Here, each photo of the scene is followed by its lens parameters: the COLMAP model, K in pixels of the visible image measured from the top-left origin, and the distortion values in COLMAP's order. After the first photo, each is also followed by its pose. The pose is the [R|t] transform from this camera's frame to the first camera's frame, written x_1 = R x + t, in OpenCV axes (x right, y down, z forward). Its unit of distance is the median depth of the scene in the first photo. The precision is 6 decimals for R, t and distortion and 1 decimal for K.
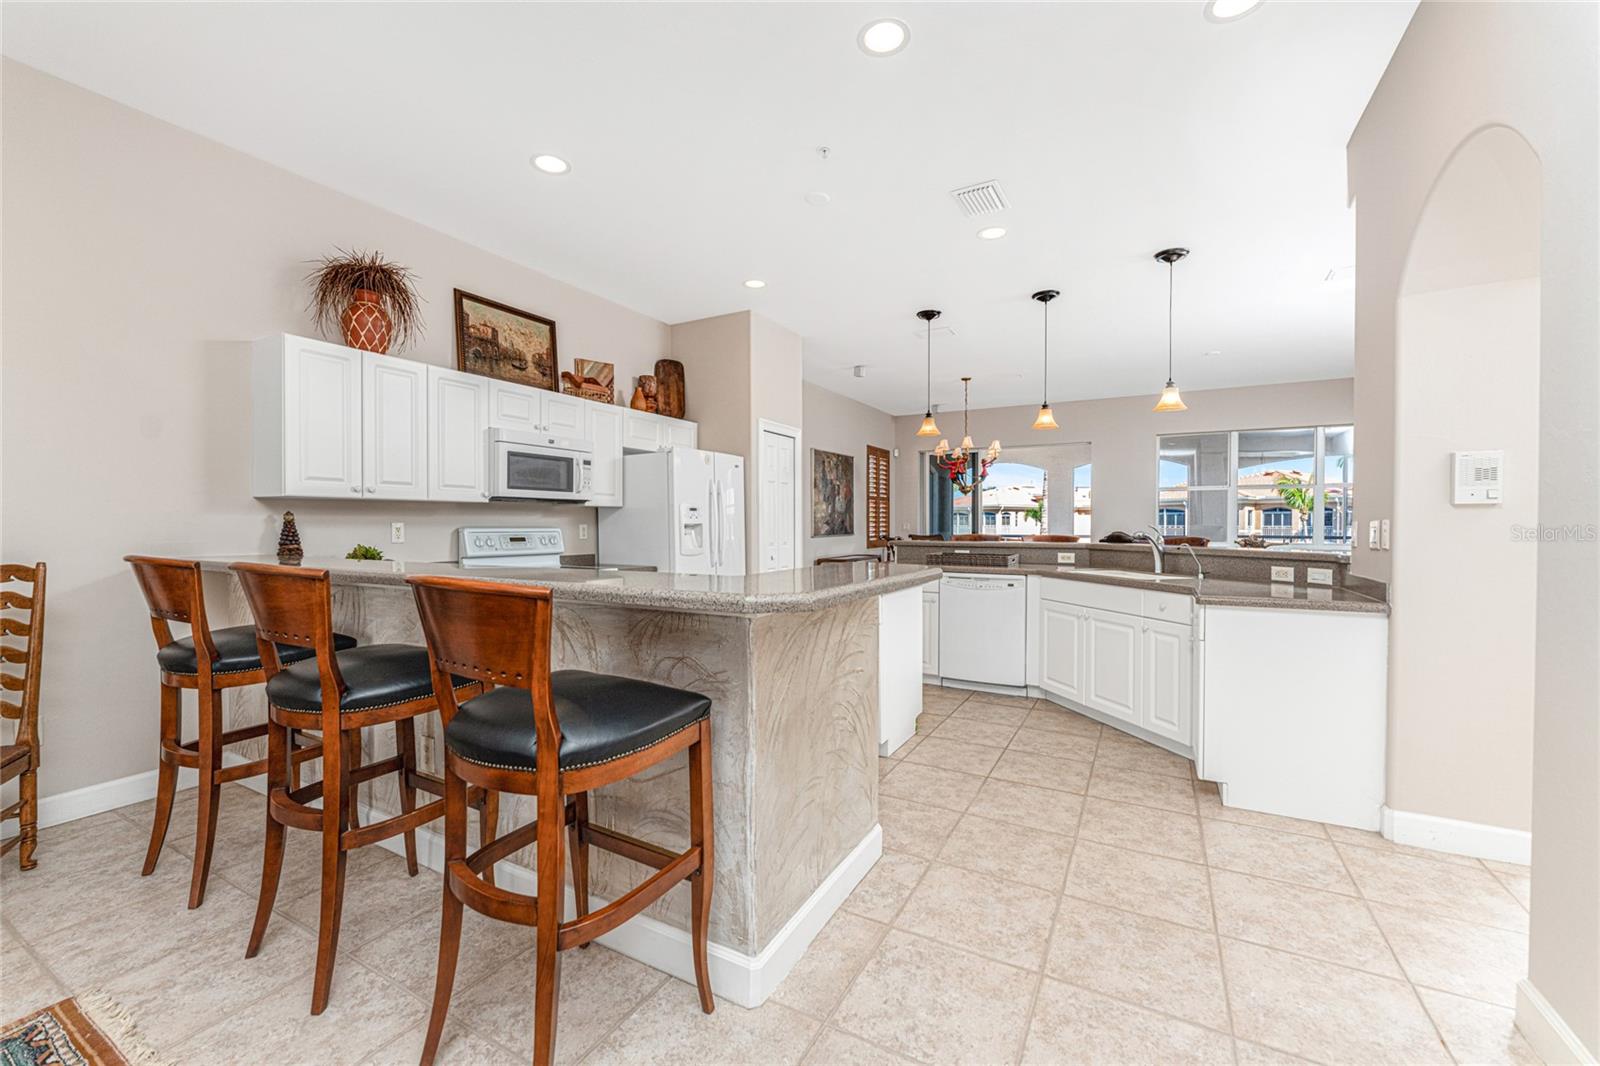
lens RADIAL K [[644.7, 0, 807.3], [0, 644.7, 528.6], [0, 0, 1]] dist [-0.003655, 0.000812]
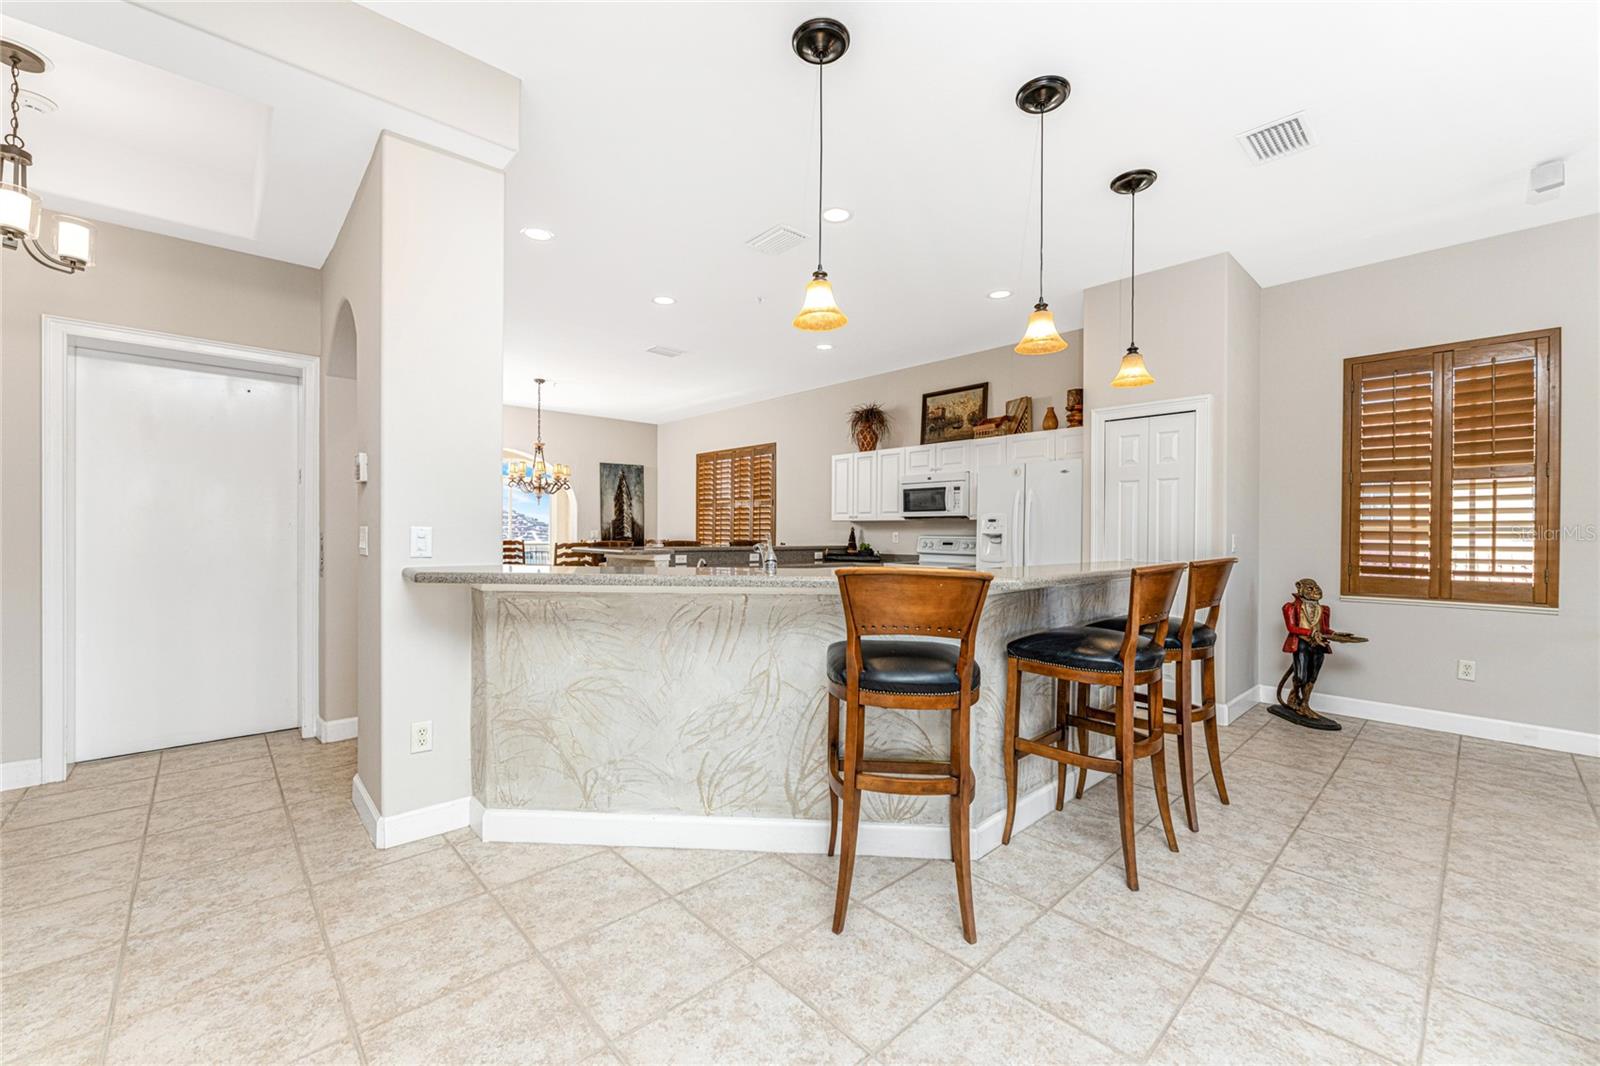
lens RADIAL K [[644.7, 0, 796.5], [0, 644.7, 534.9], [0, 0, 1]] dist [-0.003655, 0.000812]
pose [[-0.330226, 0.002119, -0.943900, 1.056327], [-0.014534, 0.999868, 0.007329, -0.009499], [0.943790, 0.016139, -0.330151, 1.132878]]
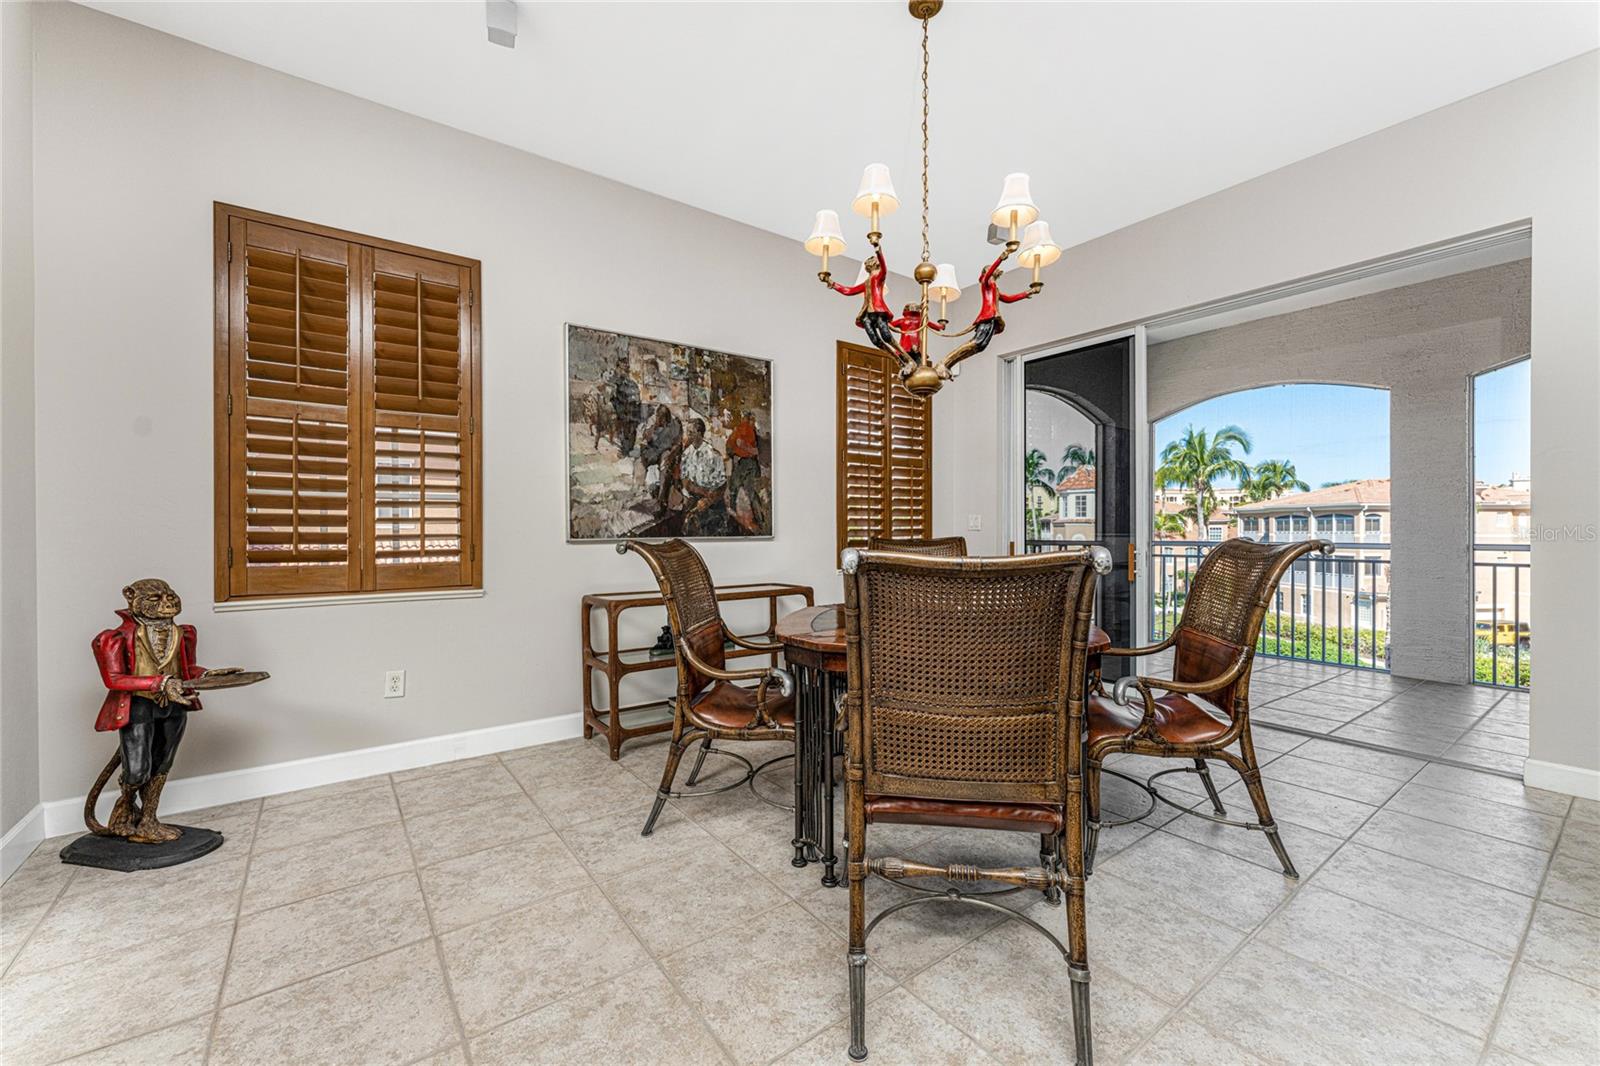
lens RADIAL K [[644.7, 0, 823.0], [0, 644.7, 531.7], [0, 0, 1]] dist [-0.003655, 0.000812]
pose [[0.910181, 0.001610, -0.414207, 0.597881], [-0.003773, 0.999983, -0.004404, 0.014591], [0.414193, 0.005572, 0.910172, 1.292598]]
